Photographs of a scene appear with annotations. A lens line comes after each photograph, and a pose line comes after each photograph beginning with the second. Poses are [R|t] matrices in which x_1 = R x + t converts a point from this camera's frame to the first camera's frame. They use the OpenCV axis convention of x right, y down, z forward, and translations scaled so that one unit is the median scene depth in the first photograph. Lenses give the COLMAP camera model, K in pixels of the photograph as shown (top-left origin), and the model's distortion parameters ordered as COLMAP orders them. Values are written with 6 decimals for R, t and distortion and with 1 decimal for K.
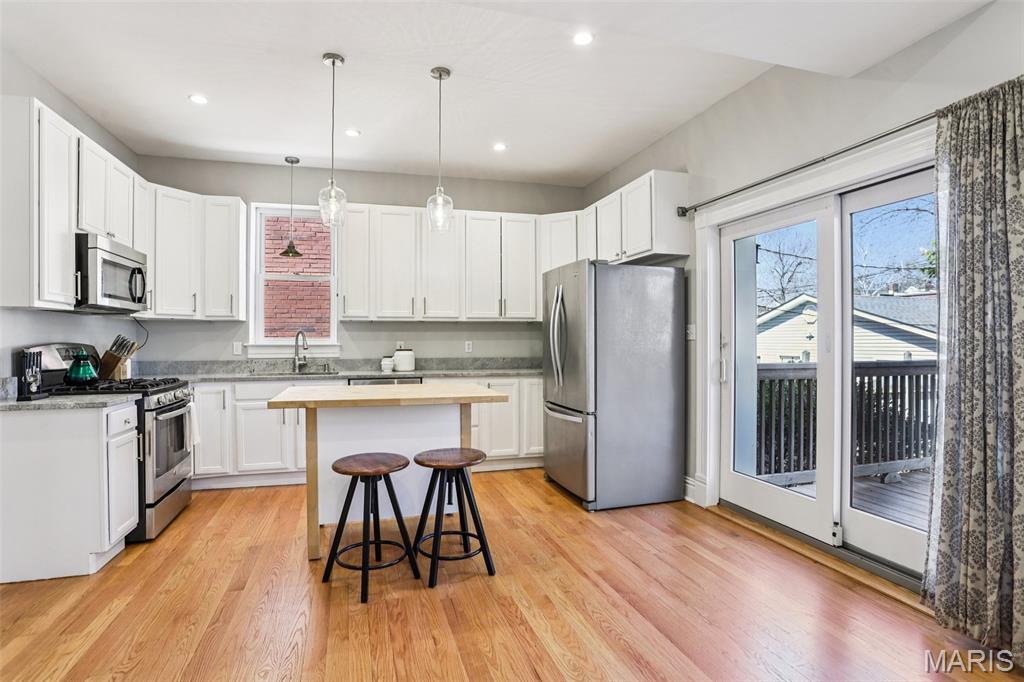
lens RADIAL K [[514.7, 0, 508.9], [0, 514.7, 339.7], [0, 0, 1]] dist [-0.051361, 0.018892]
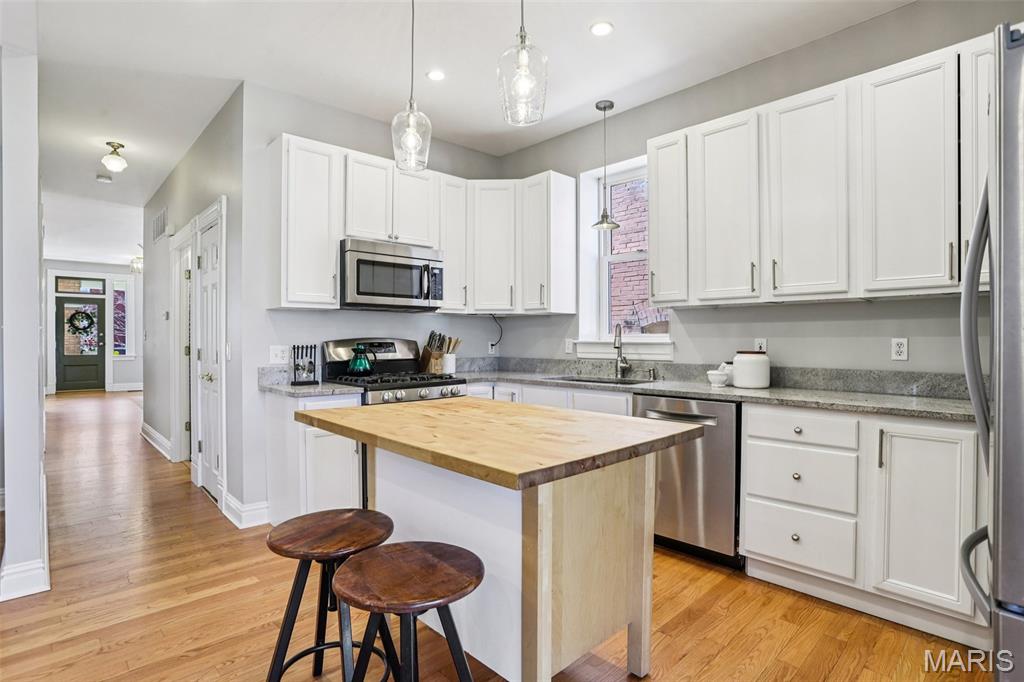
lens RADIAL K [[514.7, 0, 535.2], [0, 514.7, 345.8], [0, 0, 1]] dist [-0.051361, 0.018892]
pose [[0.447587, 0.014325, -0.894126, 0.227038], [-0.001736, 0.999884, 0.015150, 0.003765], [0.894239, -0.005229, 0.447560, 0.549265]]
